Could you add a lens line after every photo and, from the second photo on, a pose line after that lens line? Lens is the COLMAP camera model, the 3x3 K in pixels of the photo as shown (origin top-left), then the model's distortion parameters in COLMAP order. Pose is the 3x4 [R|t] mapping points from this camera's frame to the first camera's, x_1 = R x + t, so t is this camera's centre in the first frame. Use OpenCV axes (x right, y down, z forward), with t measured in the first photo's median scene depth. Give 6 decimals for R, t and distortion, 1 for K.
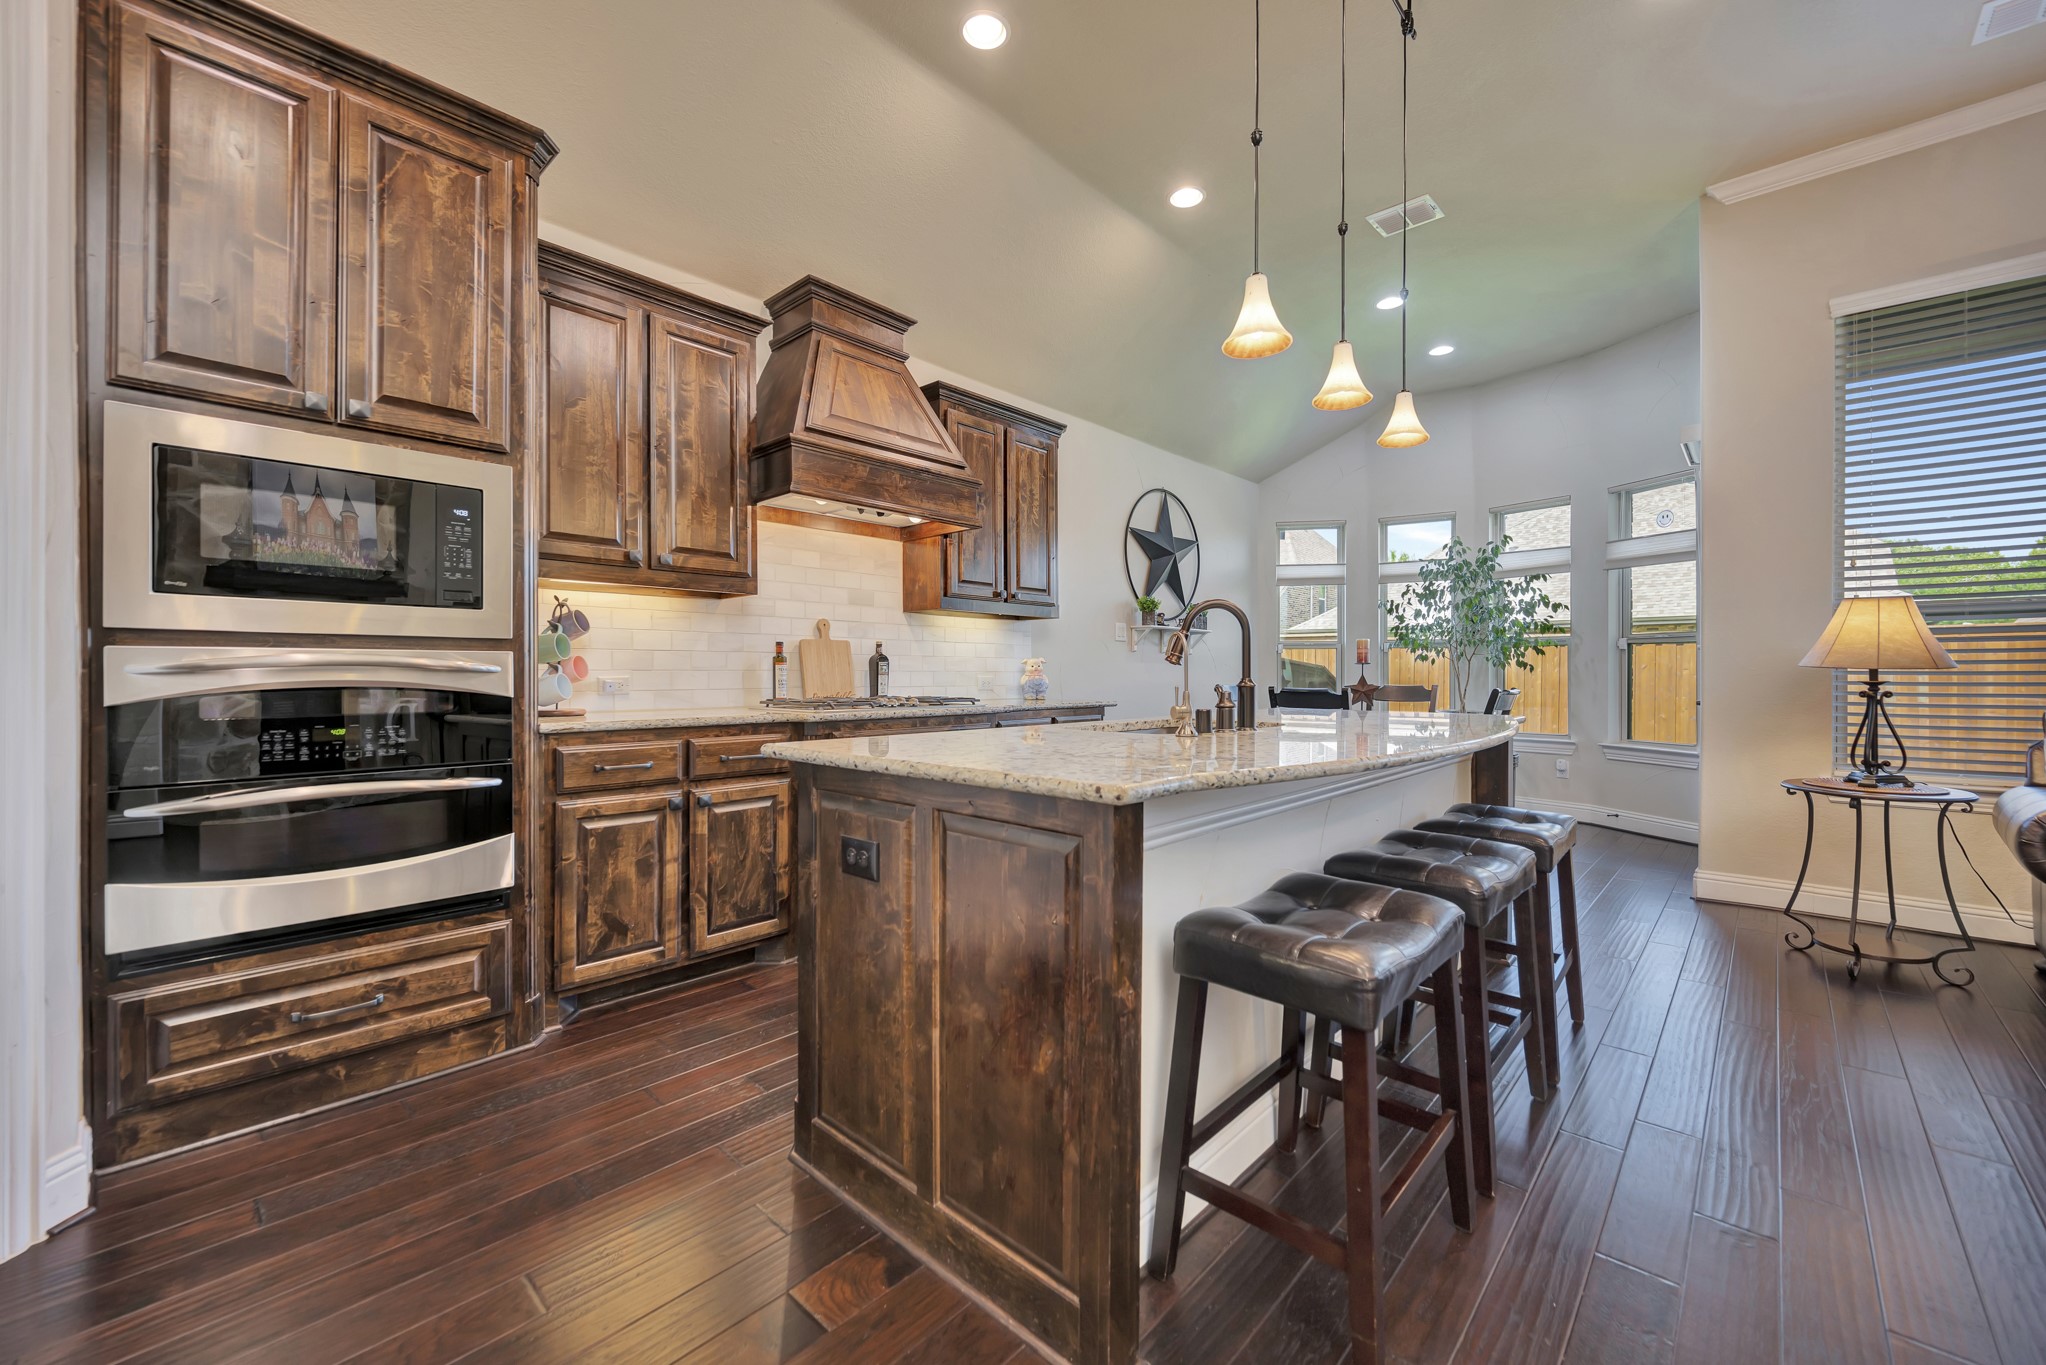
lens RADIAL K [[813.7, 0, 1025.5], [0, 813.7, 676.1], [0, 0, 1]] dist [-0.009748, 0.003235]
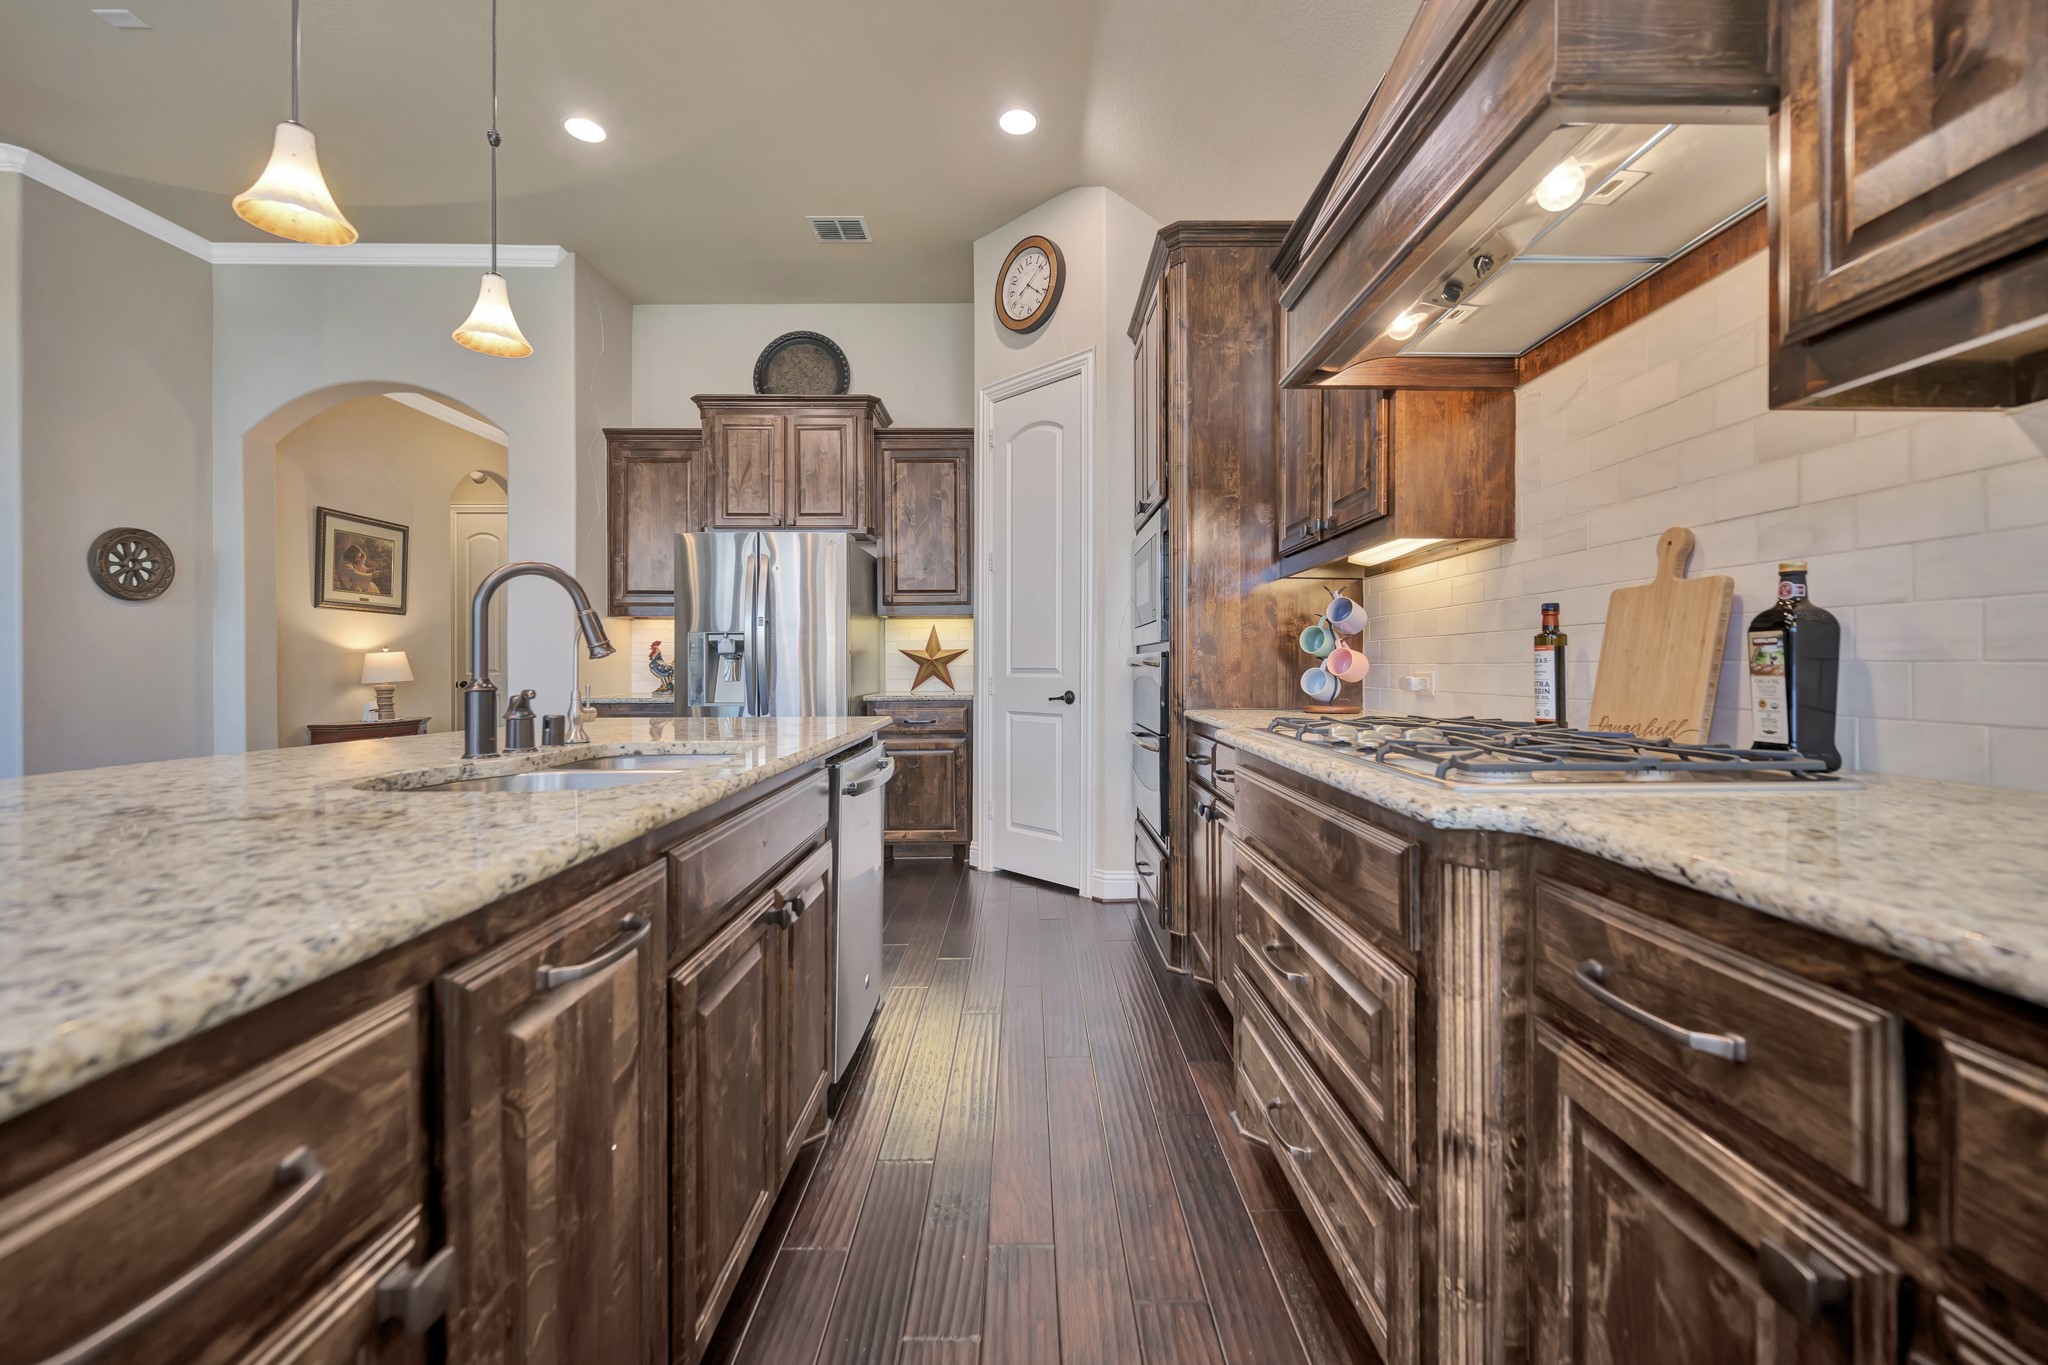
lens RADIAL K [[814.5, 0, 1033.3], [0, 814.5, 657.3], [0, 0, 1]] dist [-0.009748, 0.003235]
pose [[-0.734217, -0.002765, -0.678909, 0.235616], [0.001399, 0.999983, -0.005585, -0.007660], [0.678913, -0.005050, -0.734201, 1.103514]]
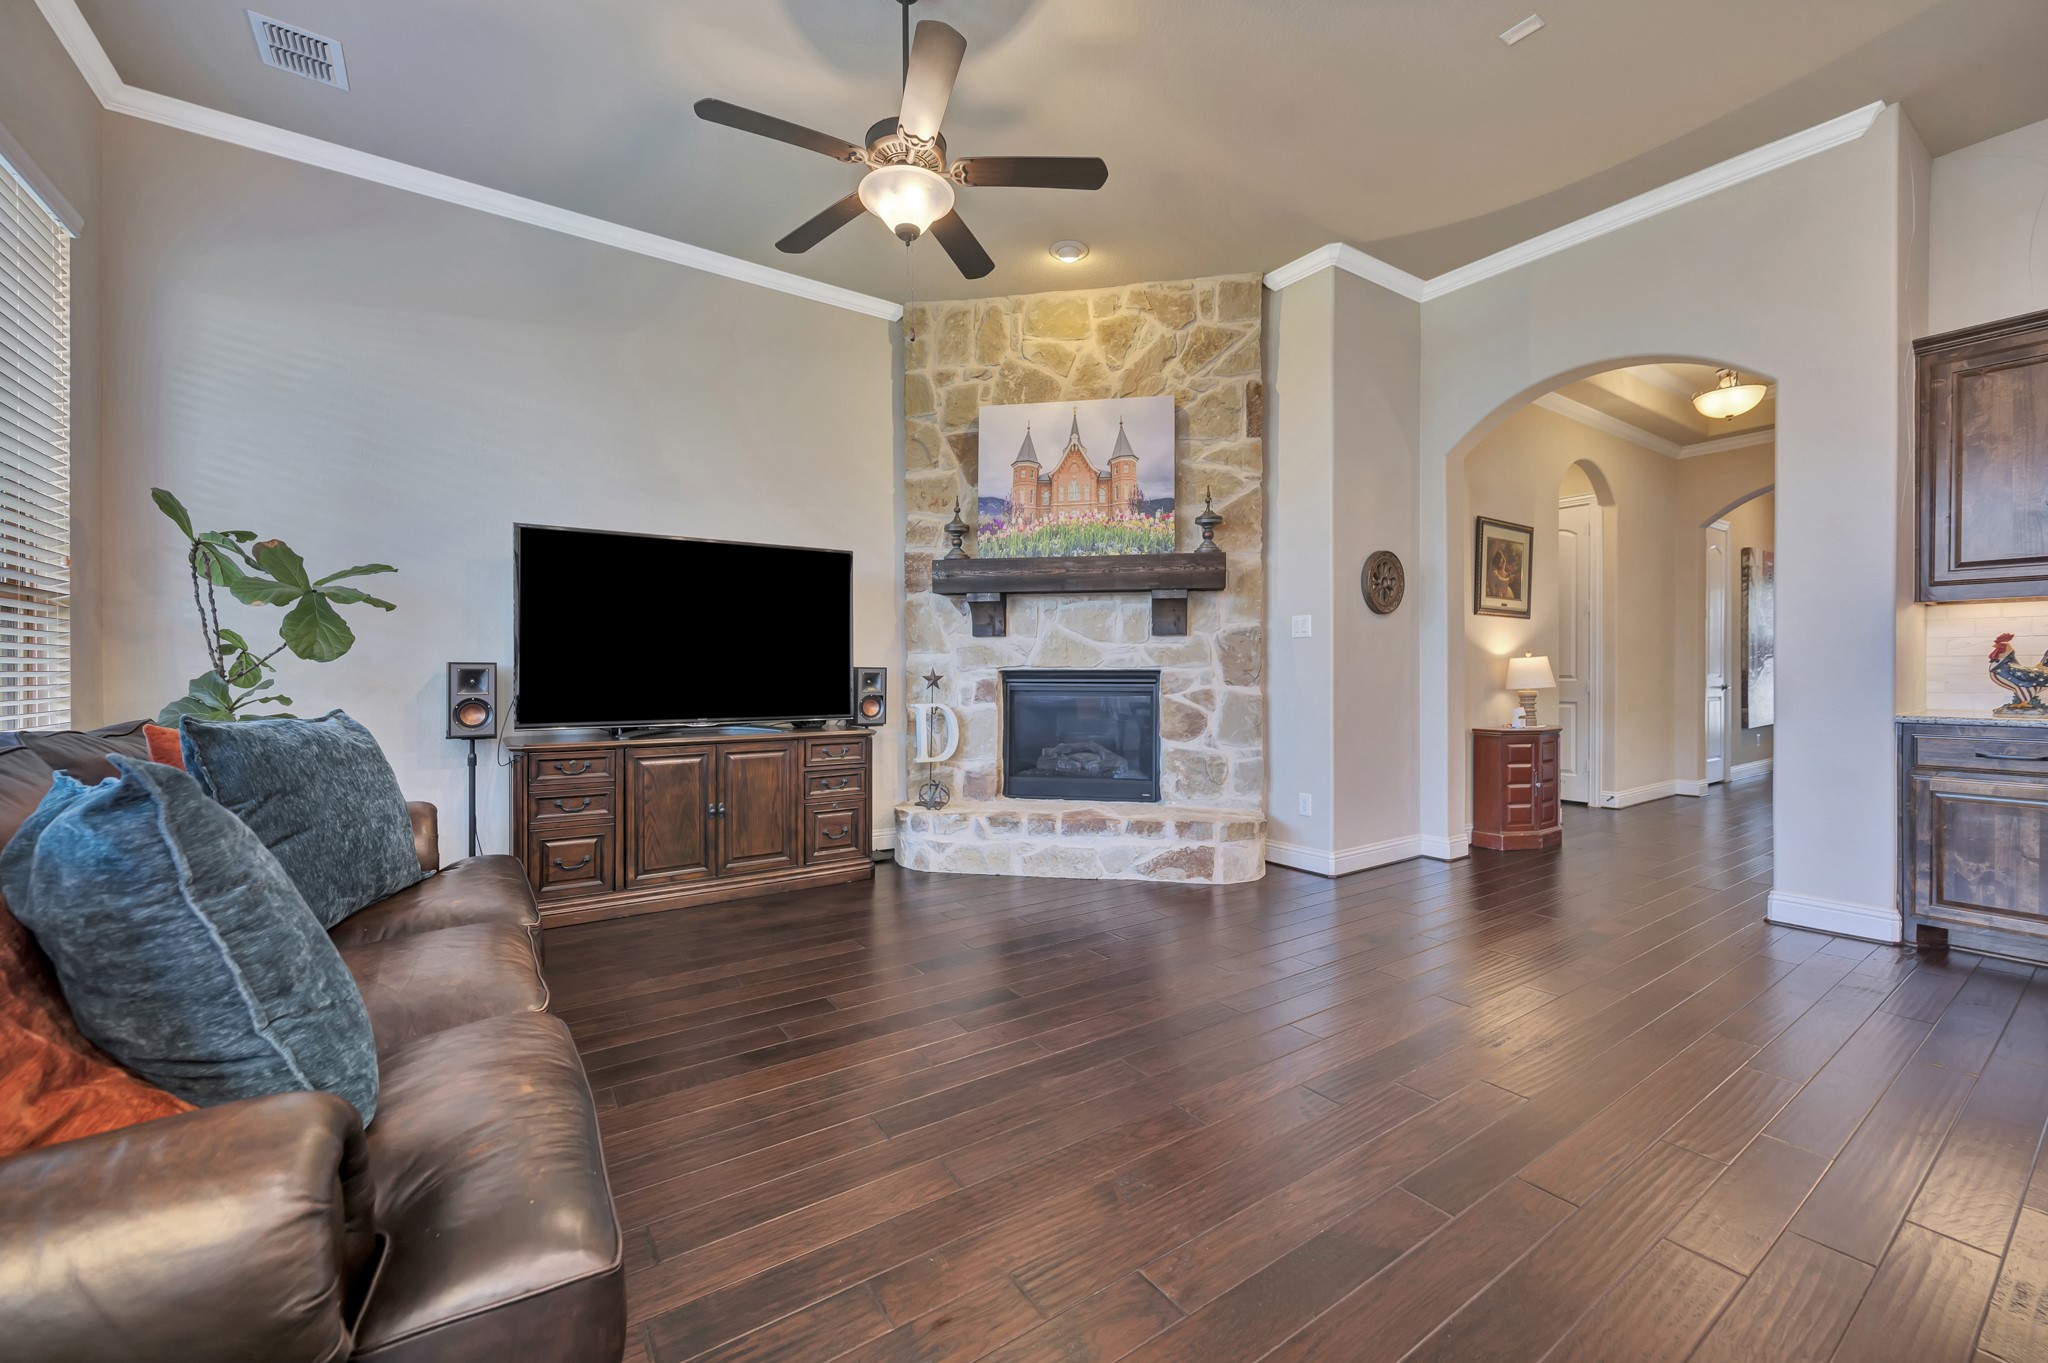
lens RADIAL K [[815.0, 0, 1031.6], [0, 815.0, 676.3], [0, 0, 1]] dist [0.004850, -0.000178]
pose [[-0.976460, 0.001064, 0.215697, 0.638144], [0.002350, 0.999981, 0.005705, -0.004301], [-0.215686, 0.006077, -0.976444, 0.828327]]
